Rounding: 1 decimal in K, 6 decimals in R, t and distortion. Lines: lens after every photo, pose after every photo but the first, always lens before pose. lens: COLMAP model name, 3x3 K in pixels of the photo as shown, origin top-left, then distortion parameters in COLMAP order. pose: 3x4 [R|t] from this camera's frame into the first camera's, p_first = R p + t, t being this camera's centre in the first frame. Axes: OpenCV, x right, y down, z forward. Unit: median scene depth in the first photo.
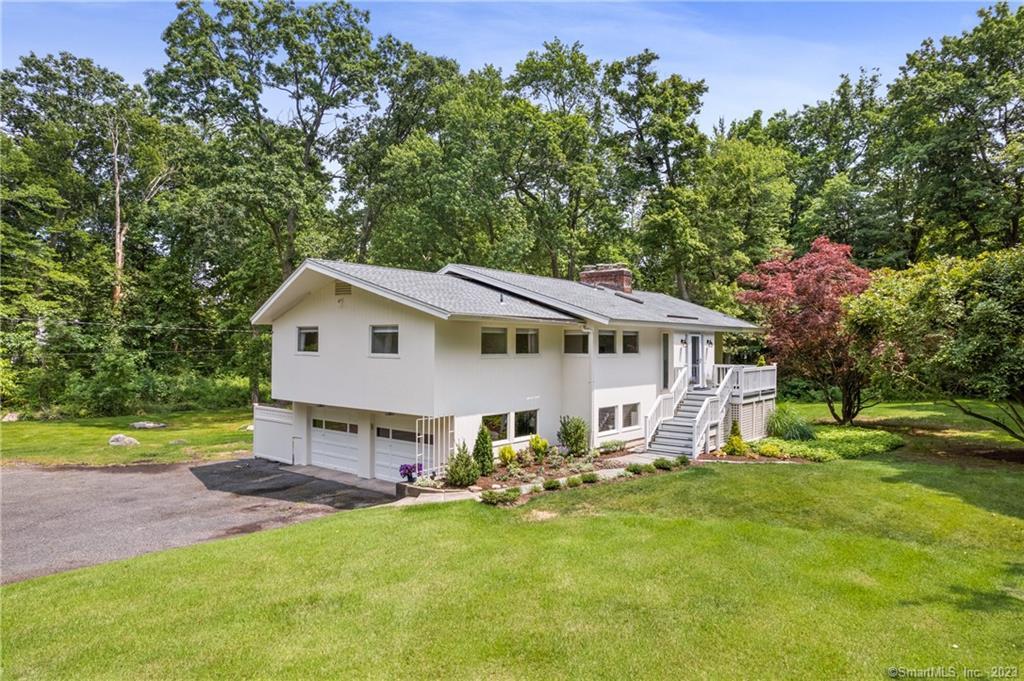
lens RADIAL K [[661.2, 0, 516.0], [0, 661.2, 342.0], [0, 0, 1]] dist [-0.077153, 0.066492]
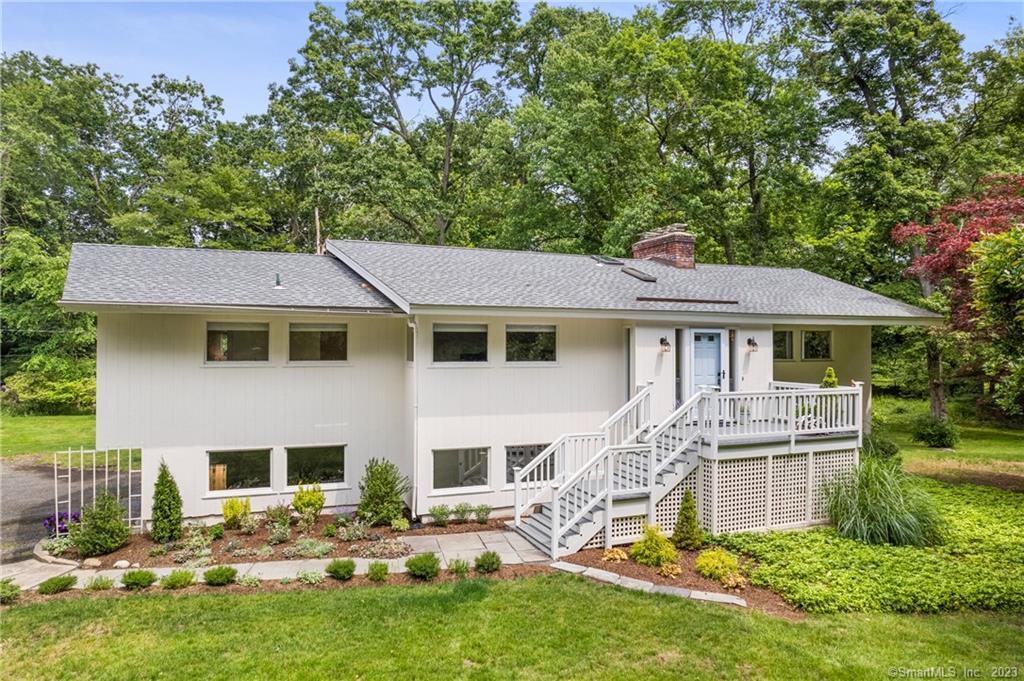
lens RADIAL K [[661.2, 0, 516.0], [0, 661.2, 342.0], [0, 0, 1]] dist [-0.077153, 0.066492]
pose [[0.873269, -0.006436, -0.487196, 0.461191], [0.003625, 0.999971, -0.006712, 0.003295], [0.487225, 0.004095, 0.873267, 0.464152]]
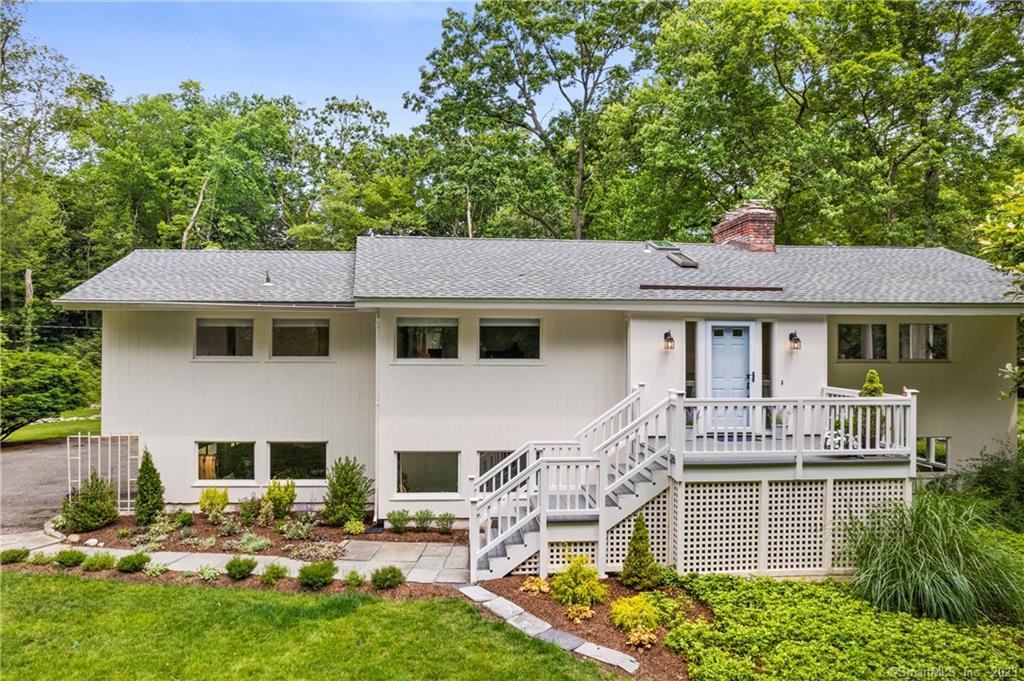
lens RADIAL K [[661.2, 0, 516.0], [0, 661.2, 342.0], [0, 0, 1]] dist [-0.077153, 0.066492]
pose [[0.683668, -0.005804, -0.729770, 0.582309], [0.001530, 0.999978, -0.006520, 0.006797], [0.729792, 0.003341, 0.683661, 0.632279]]
